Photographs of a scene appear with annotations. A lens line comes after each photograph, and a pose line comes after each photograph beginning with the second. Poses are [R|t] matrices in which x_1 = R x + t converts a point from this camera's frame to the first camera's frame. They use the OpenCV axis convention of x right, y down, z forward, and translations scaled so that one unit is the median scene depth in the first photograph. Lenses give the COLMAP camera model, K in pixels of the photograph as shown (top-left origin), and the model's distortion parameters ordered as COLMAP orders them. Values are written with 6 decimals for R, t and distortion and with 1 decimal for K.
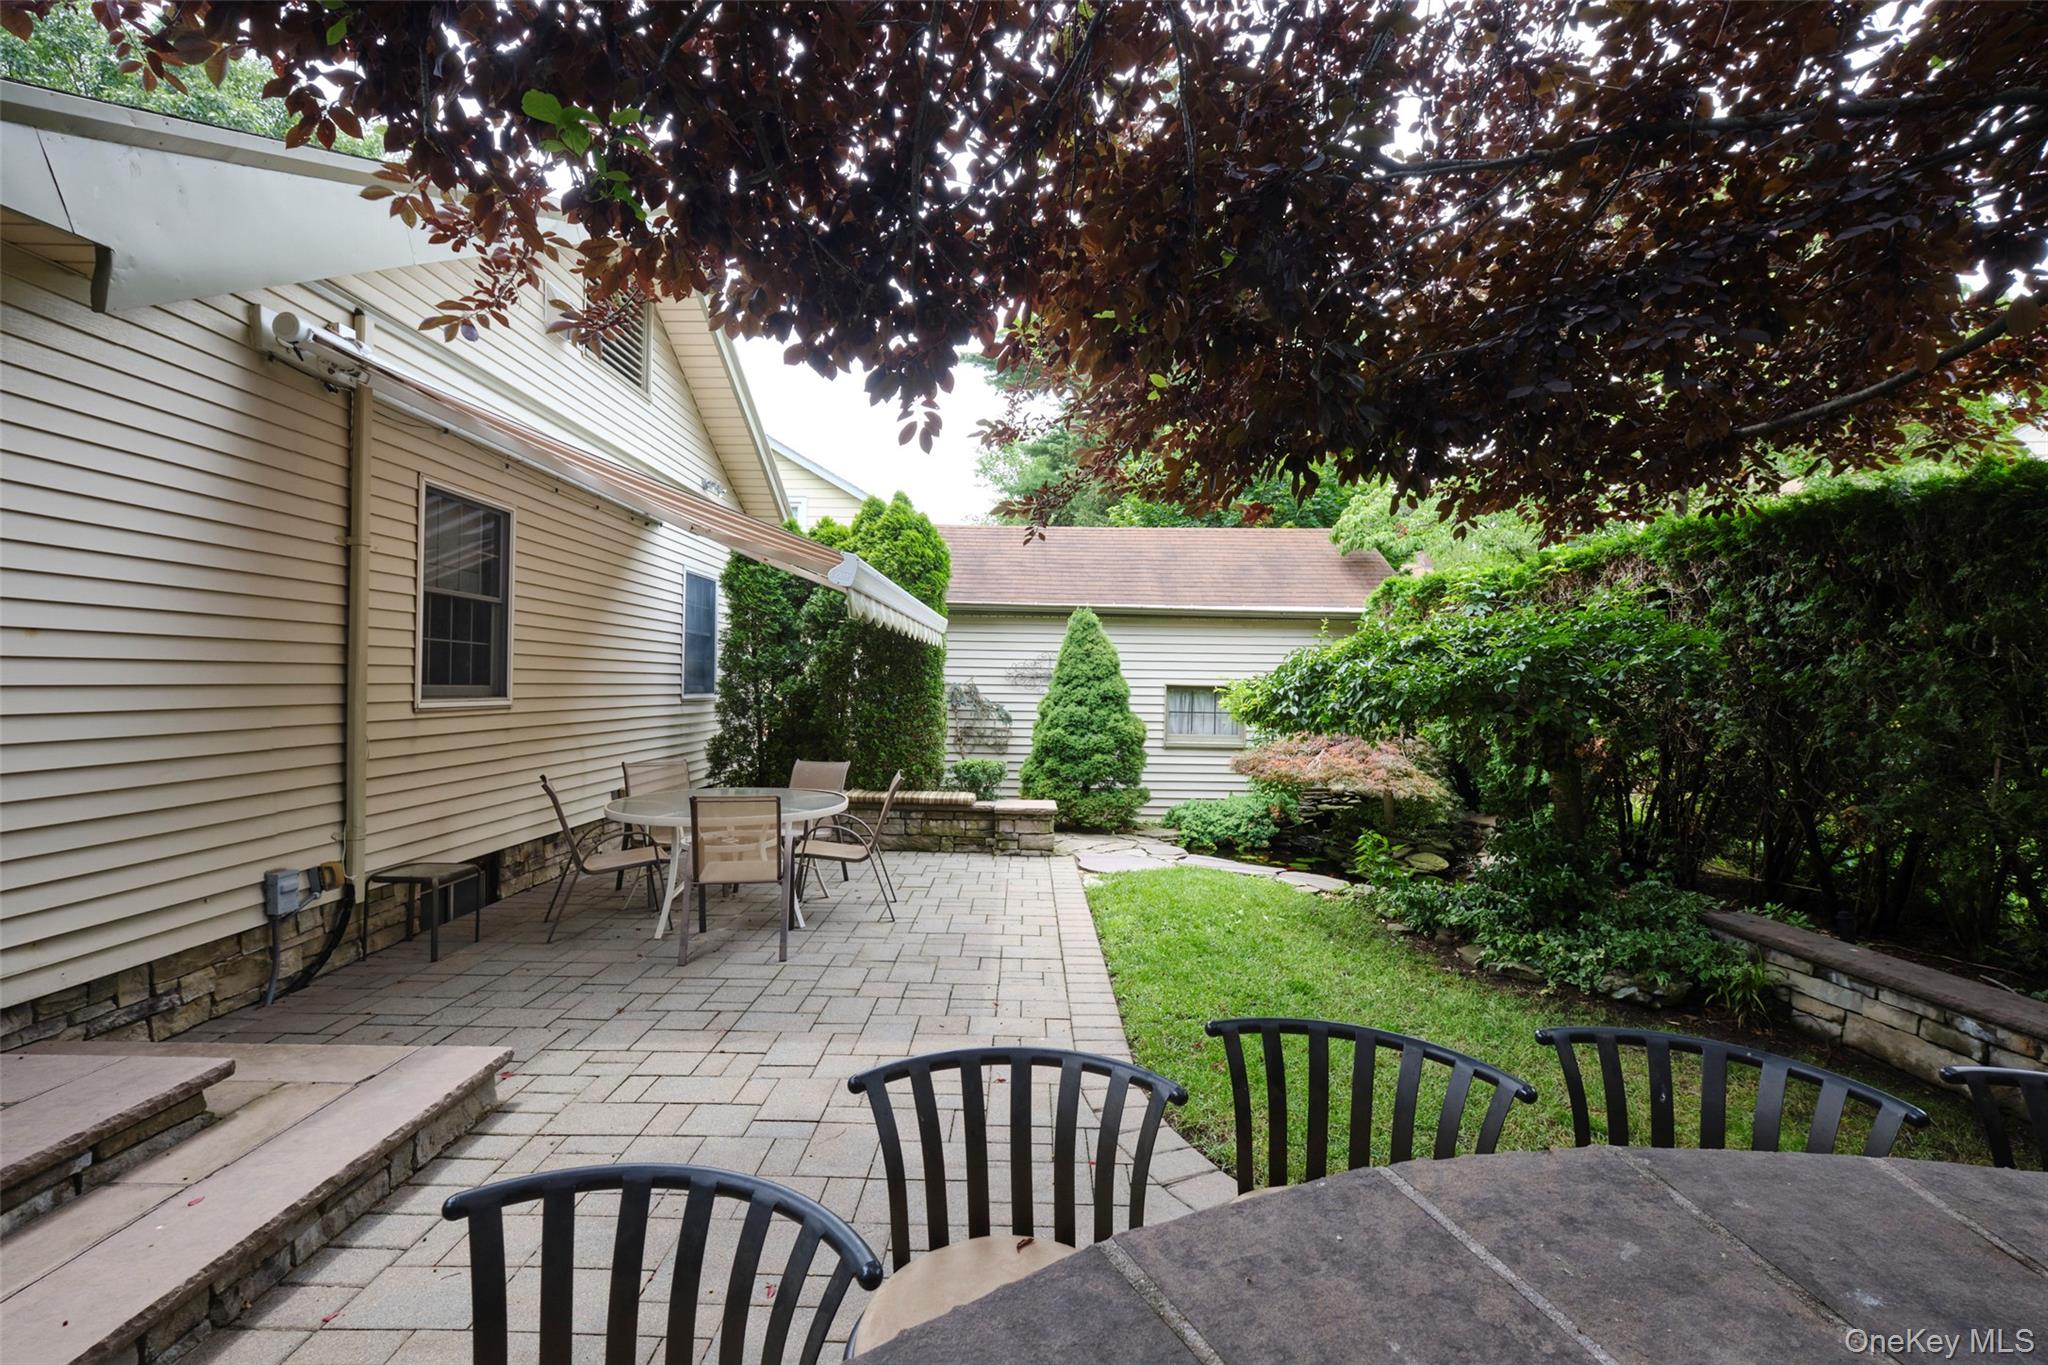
lens RADIAL K [[900.7, 0, 1025.1], [0, 900.7, 675.0], [0, 0, 1]] dist [-0.003295, -0.001358]
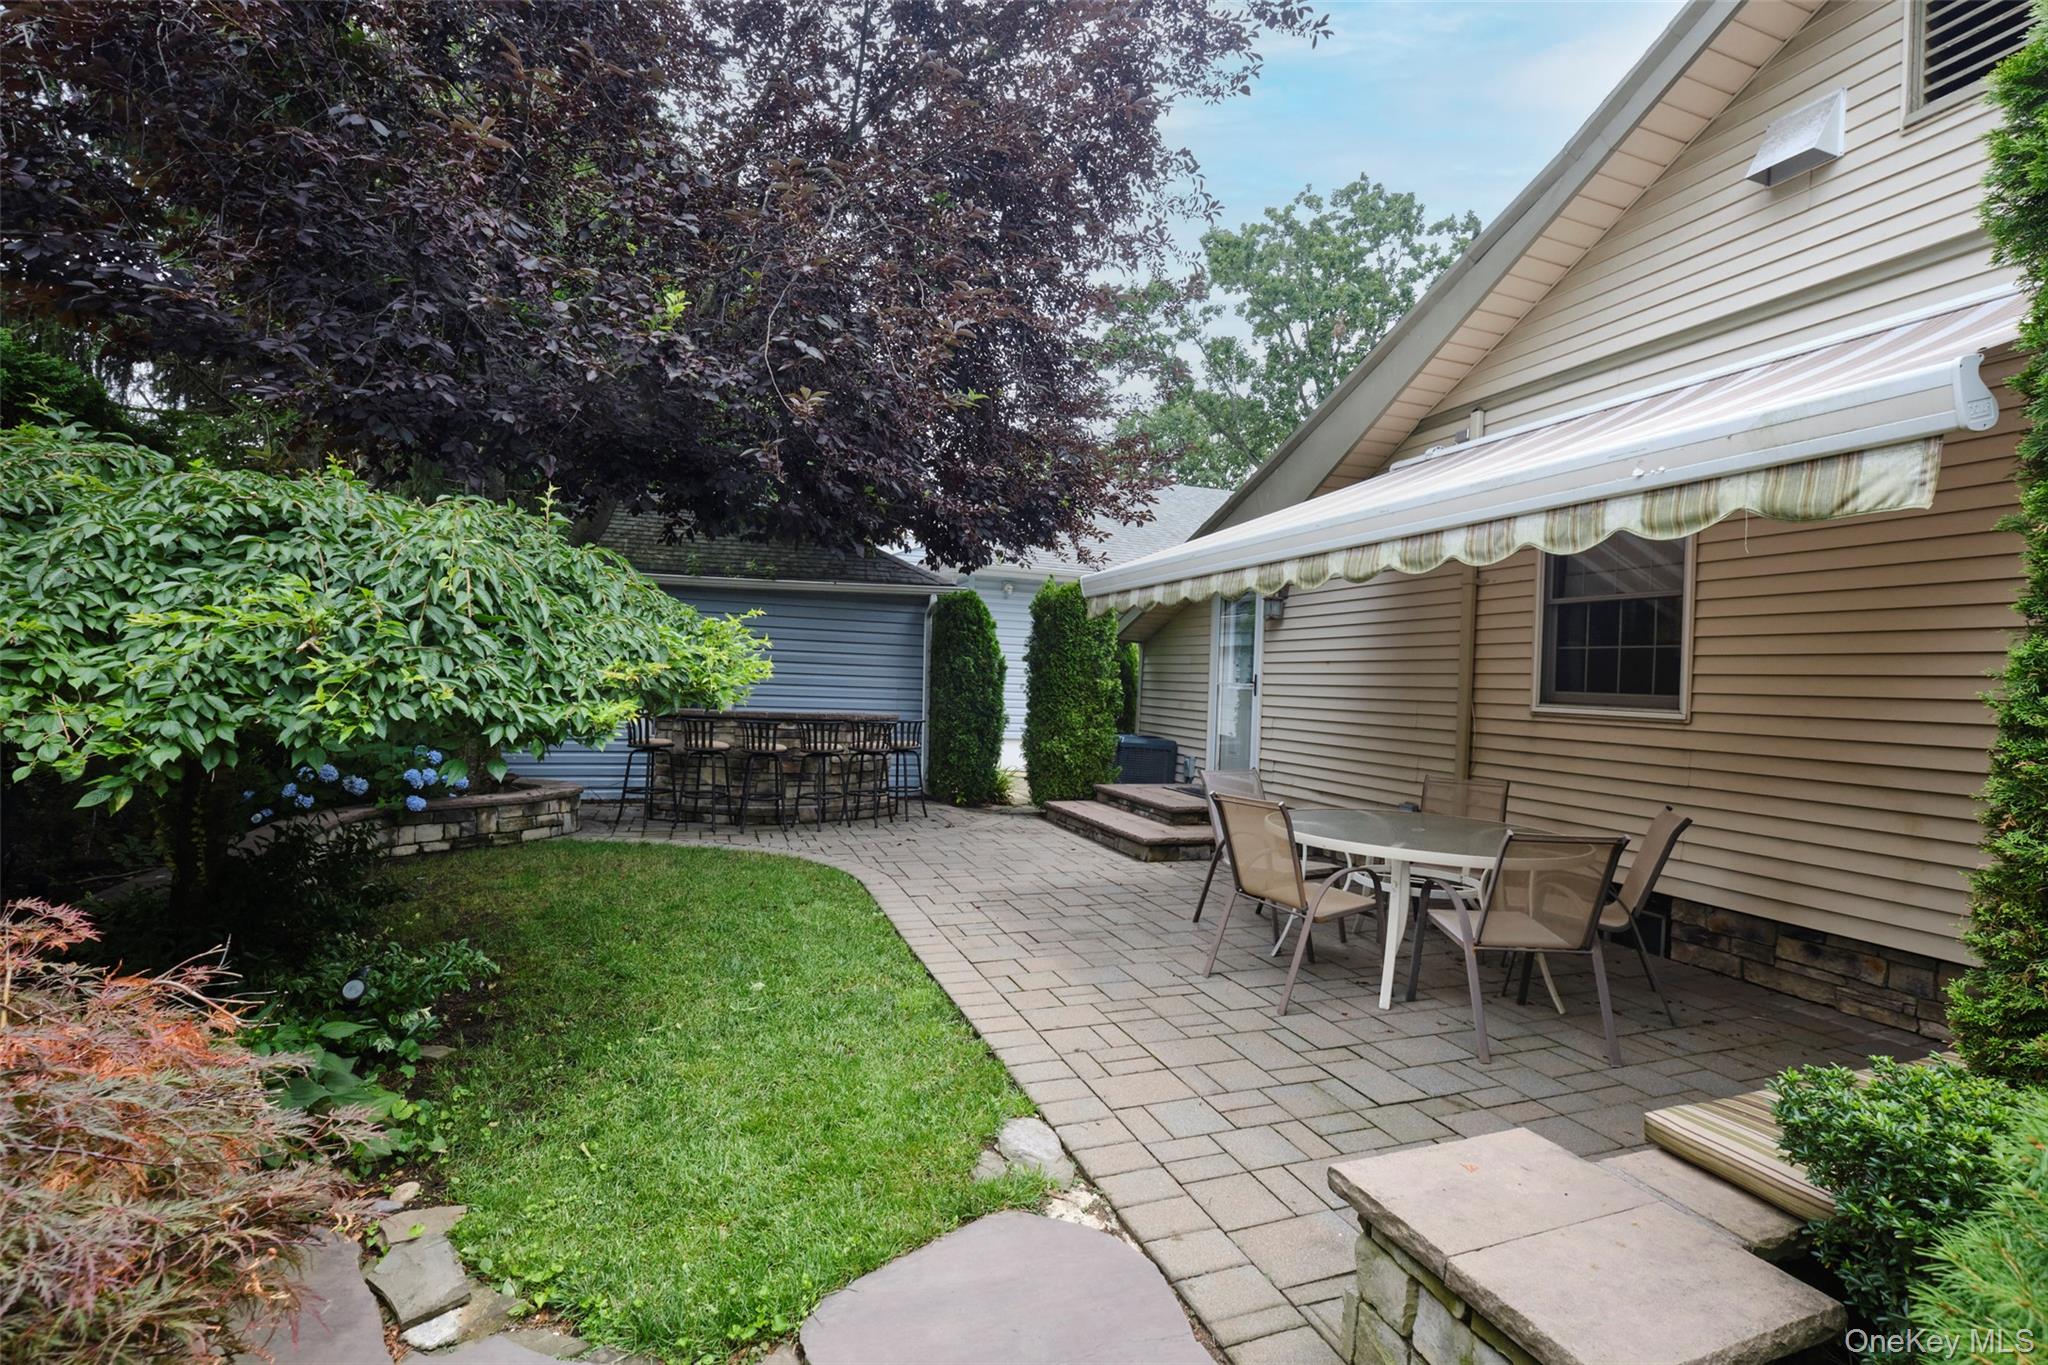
lens RADIAL K [[900.7, 0, 1025.1], [0, 900.7, 675.0], [0, 0, 1]] dist [-0.003295, -0.001358]
pose [[-0.937765, -0.051425, -0.343441, 0.193419], [-0.047576, 0.998675, -0.019628, 0.028382], [0.343995, -0.002067, -0.938969, 1.182753]]
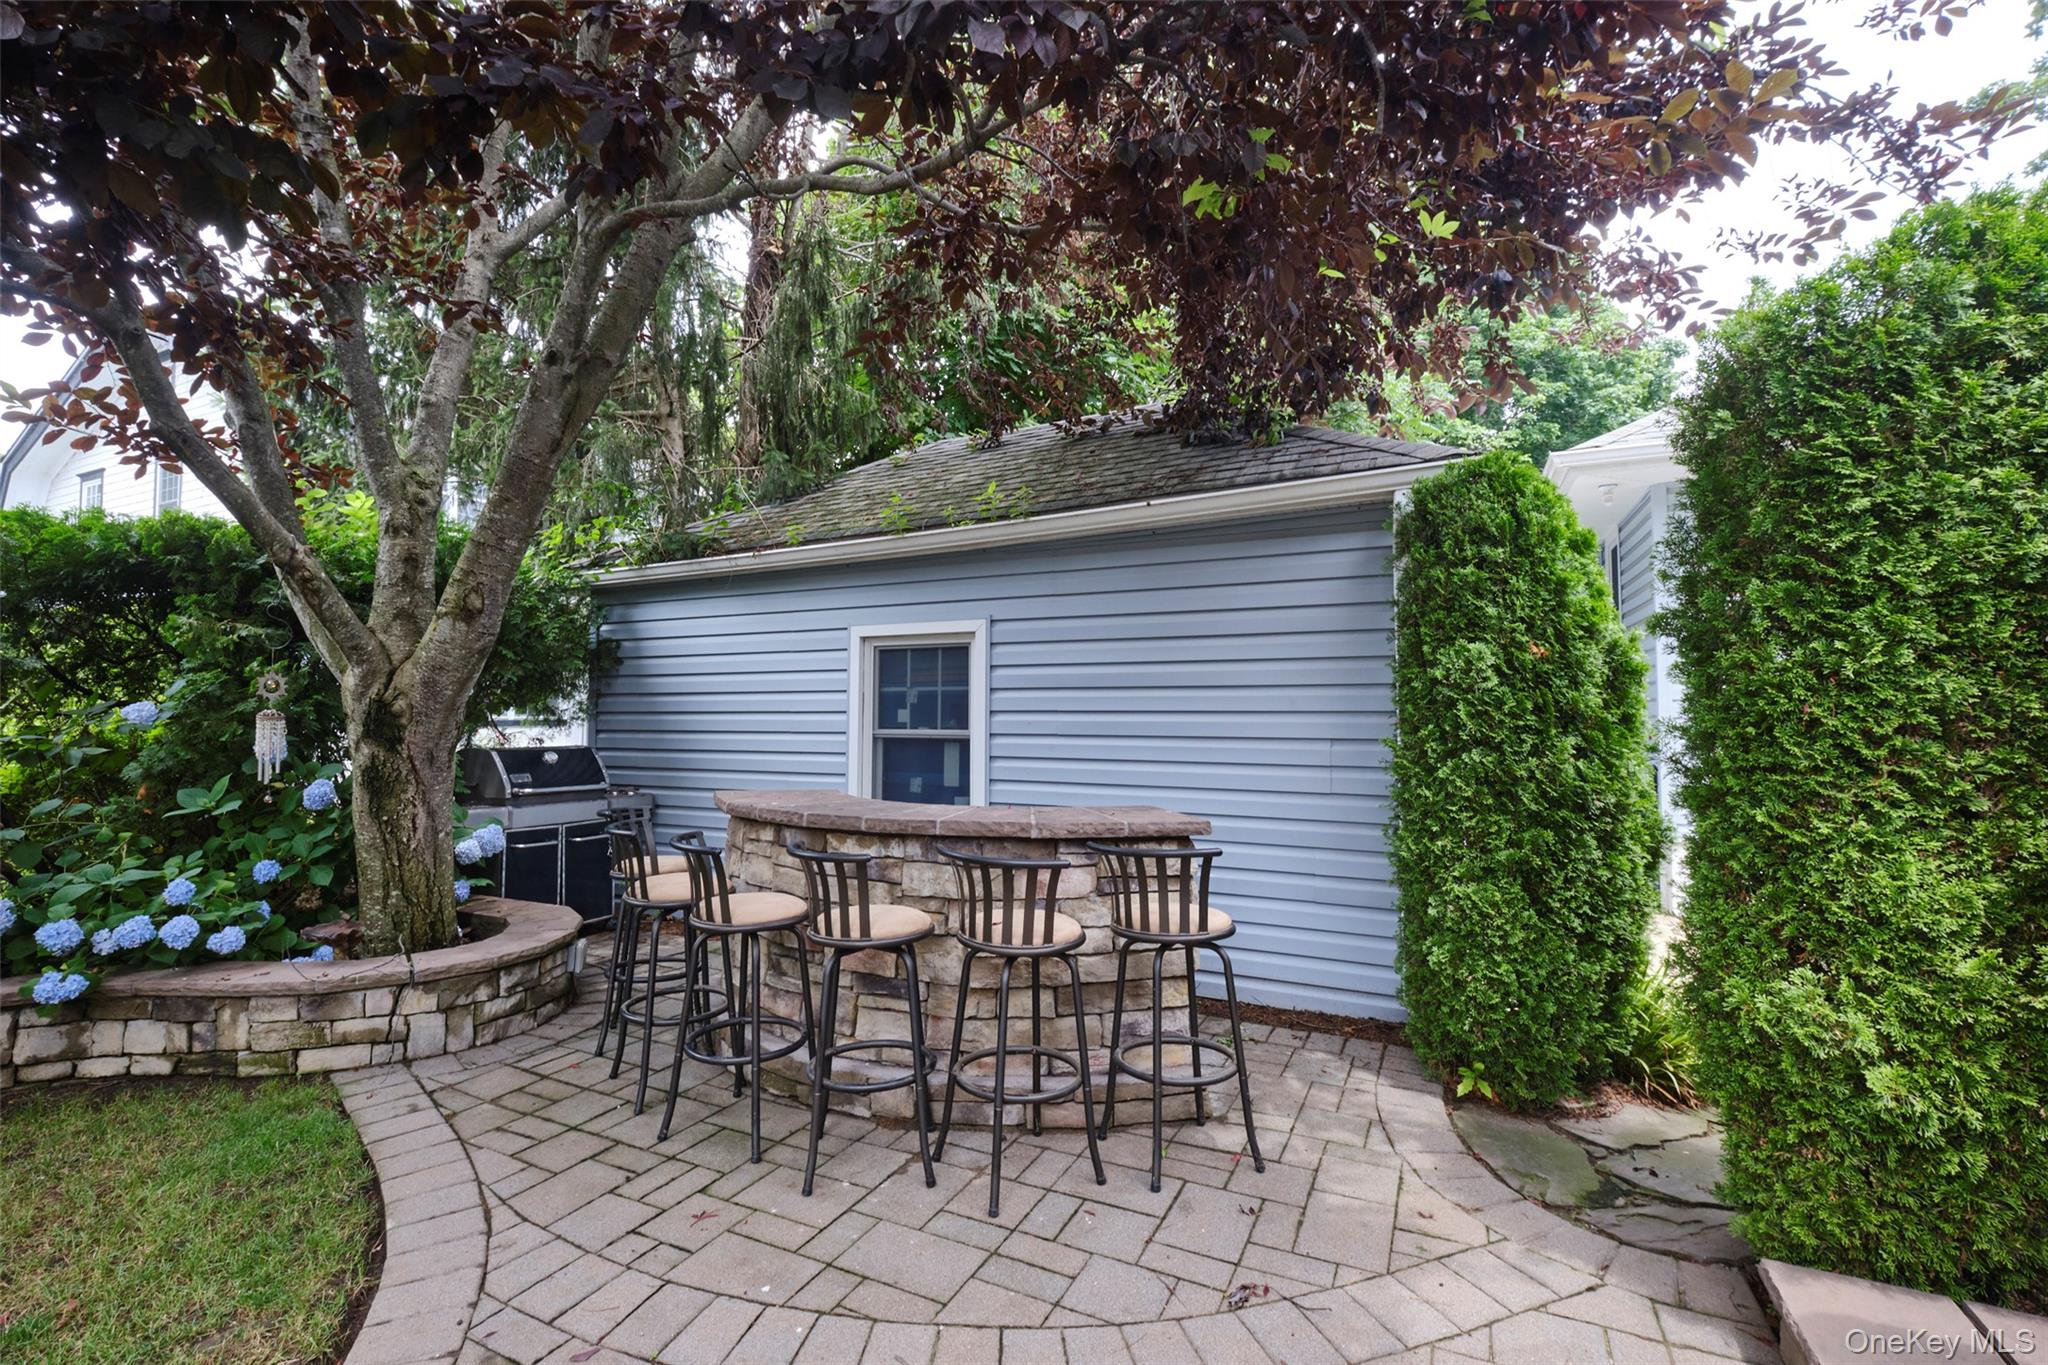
lens RADIAL K [[900.7, 0, 1025.1], [0, 900.7, 675.0], [0, 0, 1]] dist [-0.003295, -0.001358]
pose [[-0.899807, 0.002573, 0.436280, -0.151973], [-0.017920, 0.998921, -0.042850, 0.018662], [-0.435920, -0.046375, -0.898790, 0.443524]]
